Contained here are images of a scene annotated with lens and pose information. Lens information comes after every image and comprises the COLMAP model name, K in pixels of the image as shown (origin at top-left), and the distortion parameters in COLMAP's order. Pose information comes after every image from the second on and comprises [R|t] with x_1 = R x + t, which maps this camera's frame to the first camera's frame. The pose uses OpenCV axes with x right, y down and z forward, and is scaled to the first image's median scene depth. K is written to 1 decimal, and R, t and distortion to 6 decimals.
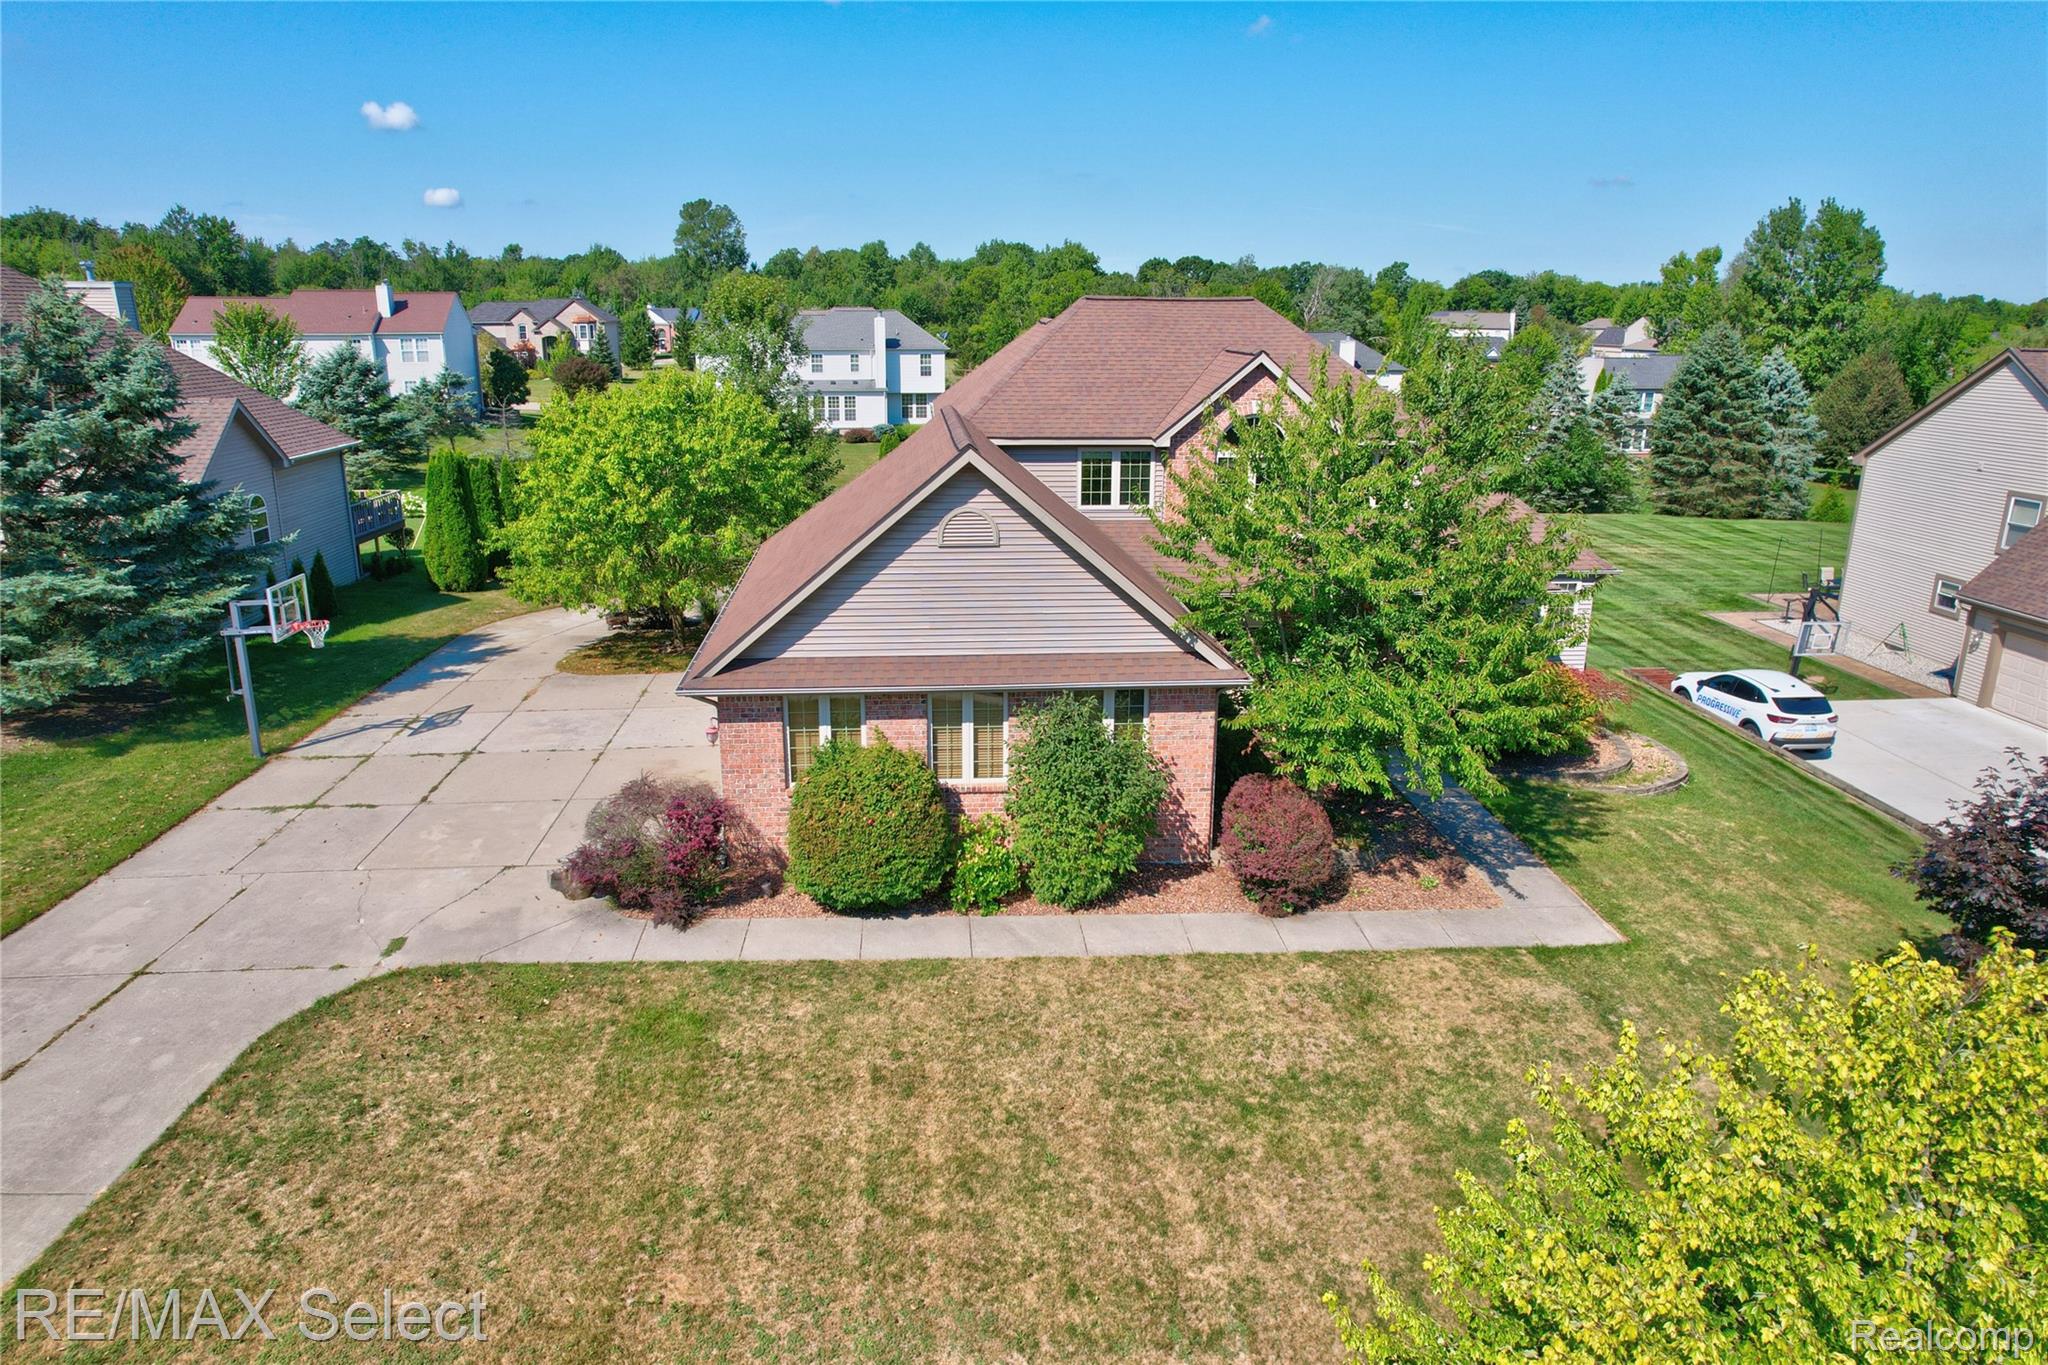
lens RADIAL K [[1309.9, 0, 1021.6], [0, 1309.9, 682.4], [0, 0, 1]] dist [-0.076060, 0.064548]
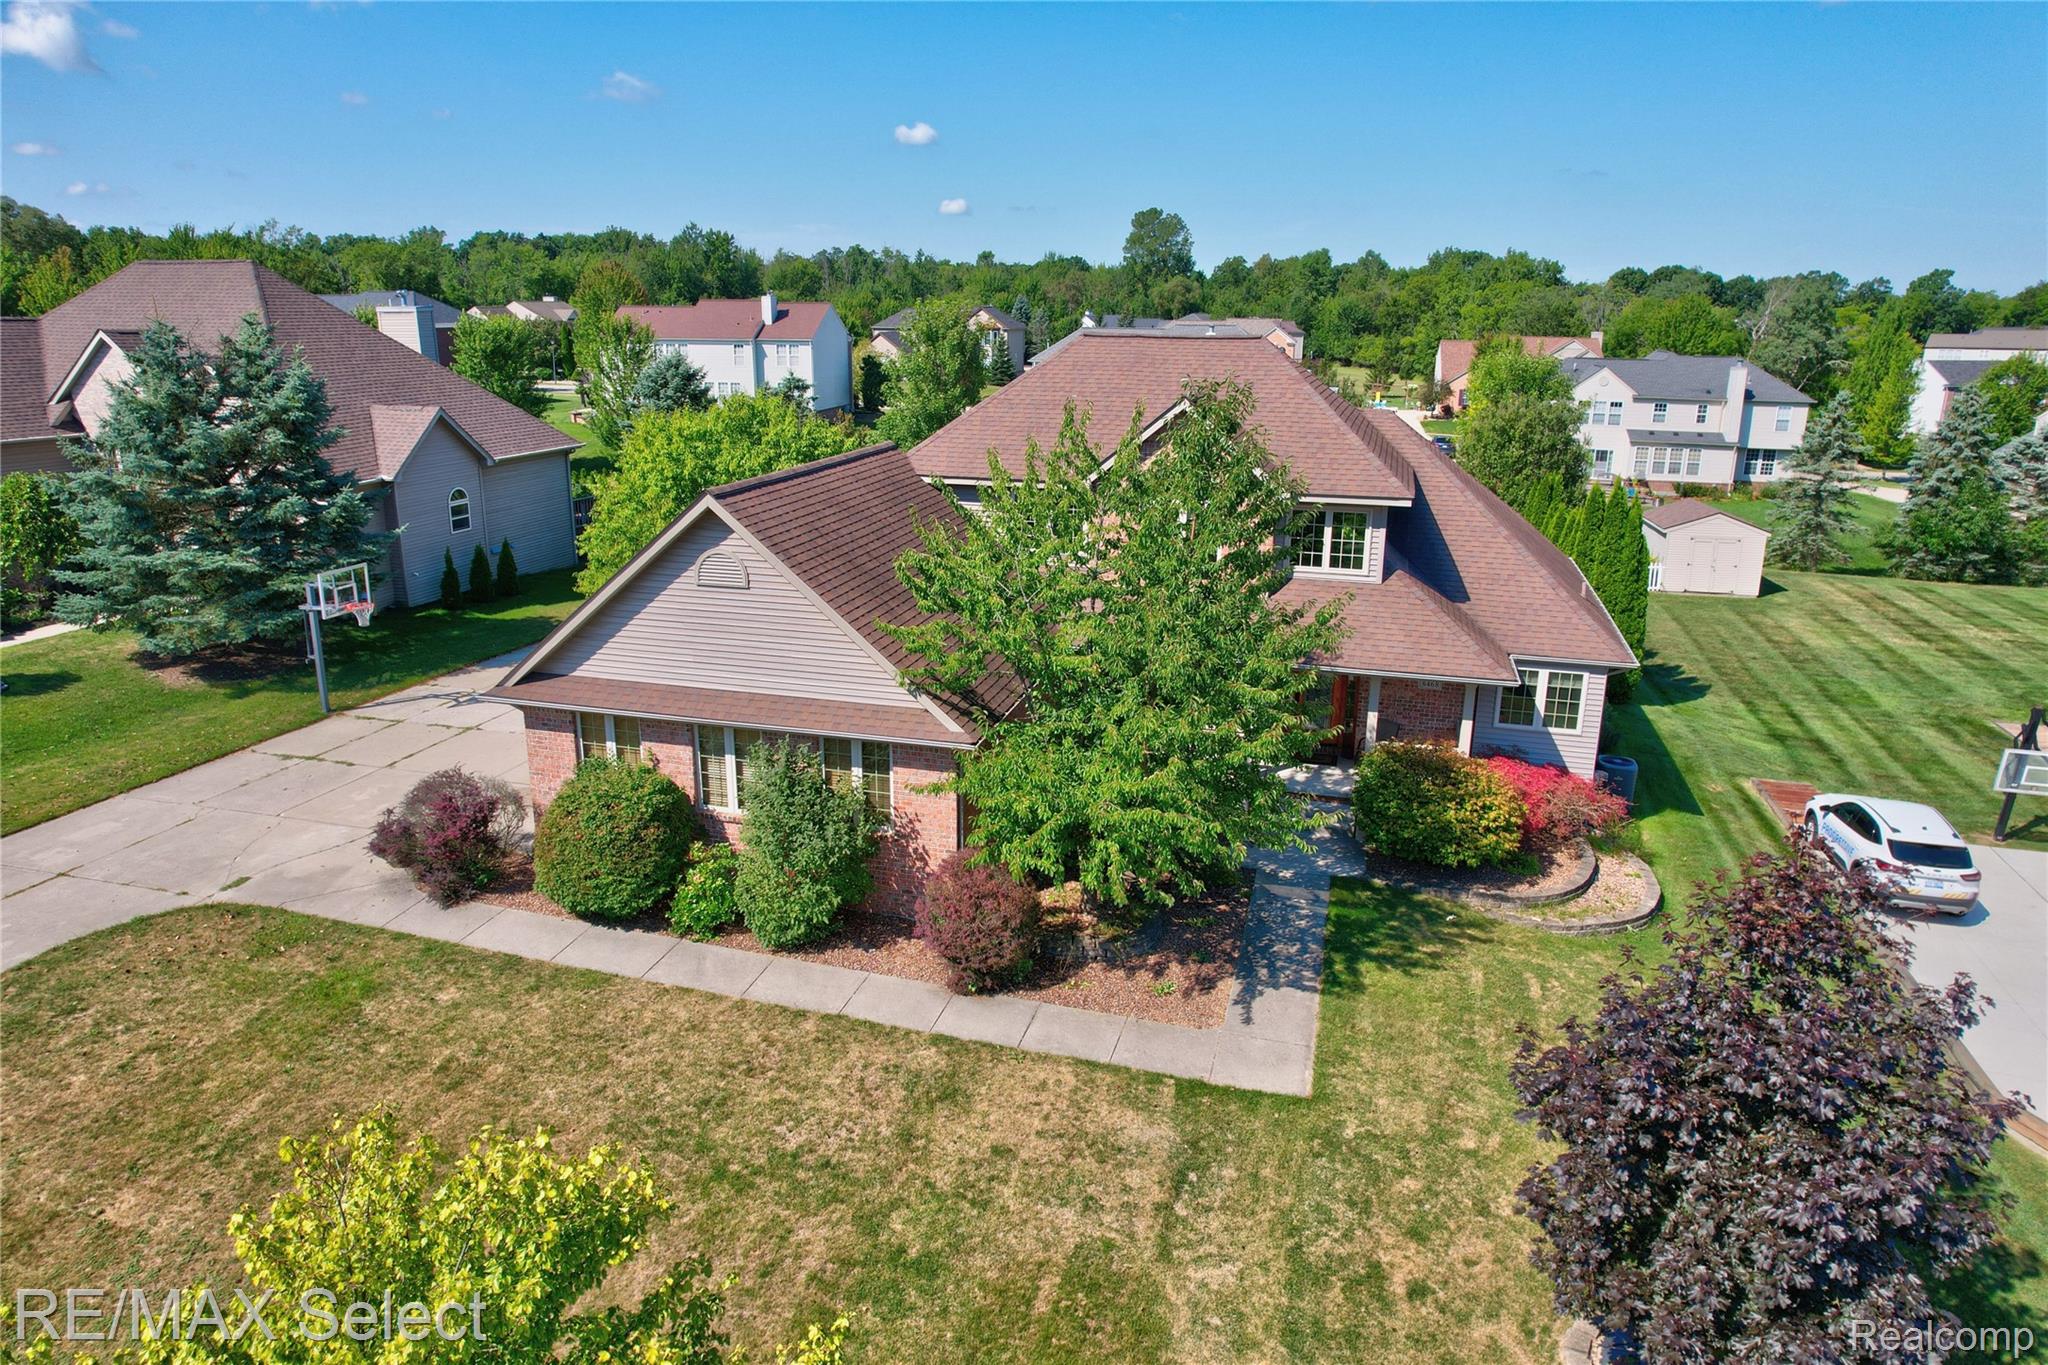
lens RADIAL K [[1309.9, 0, 1021.6], [0, 1309.9, 682.4], [0, 0, 1]] dist [-0.076060, 0.064548]
pose [[0.937497, 0.099448, -0.333481, 0.398699], [-0.100706, 0.994824, 0.013557, -0.049348], [0.333103, 0.020874, 0.942659, 0.076542]]
